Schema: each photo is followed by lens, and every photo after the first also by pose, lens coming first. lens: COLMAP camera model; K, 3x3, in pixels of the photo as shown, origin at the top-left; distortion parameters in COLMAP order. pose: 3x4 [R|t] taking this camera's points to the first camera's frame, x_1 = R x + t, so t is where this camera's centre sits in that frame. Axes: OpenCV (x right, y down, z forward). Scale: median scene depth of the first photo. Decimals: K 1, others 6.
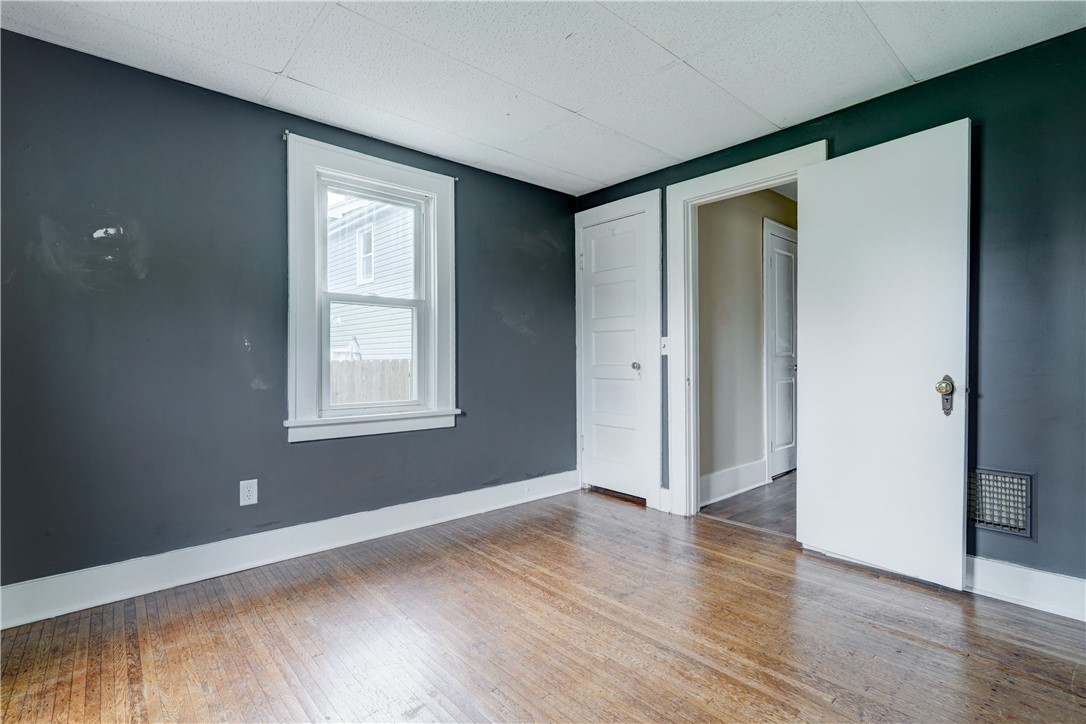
lens RADIAL K [[506.4, 0, 543.2], [0, 506.4, 361.4], [0, 0, 1]] dist [-0.000886, 0.002950]
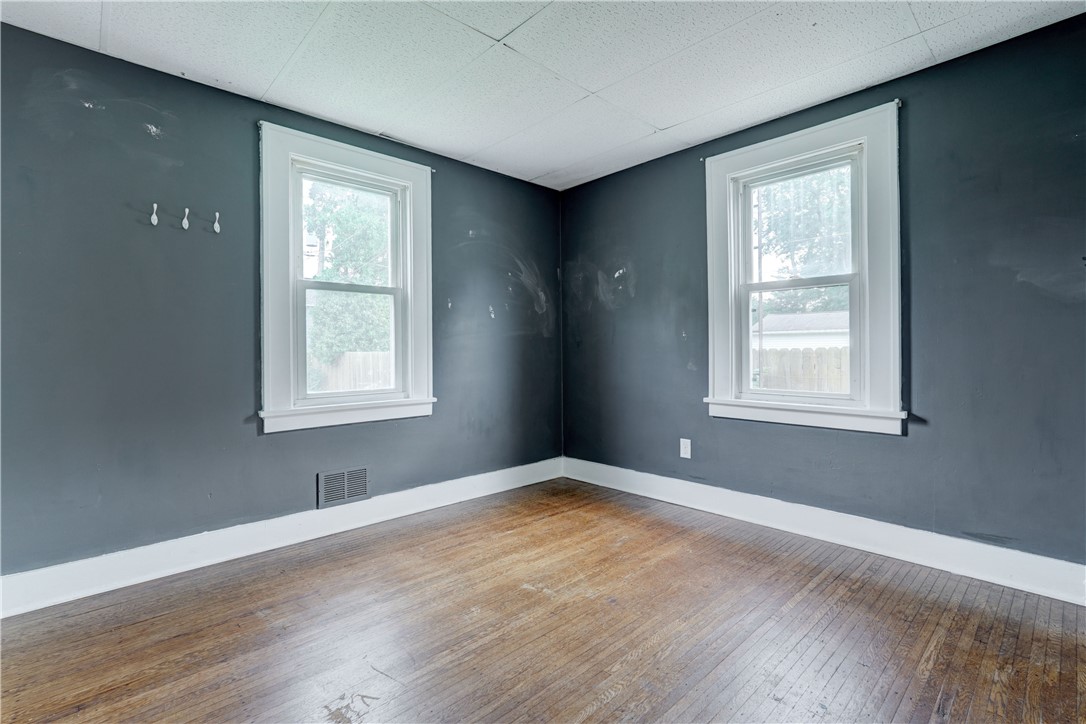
lens RADIAL K [[506.4, 0, 541.2], [0, 506.4, 353.7], [0, 0, 1]] dist [-0.000886, 0.002950]
pose [[0.032986, 0.010260, -0.999403, 0.694929], [0.005606, 0.999930, 0.010450, -0.002209], [0.999440, -0.005947, 0.032926, 0.568447]]
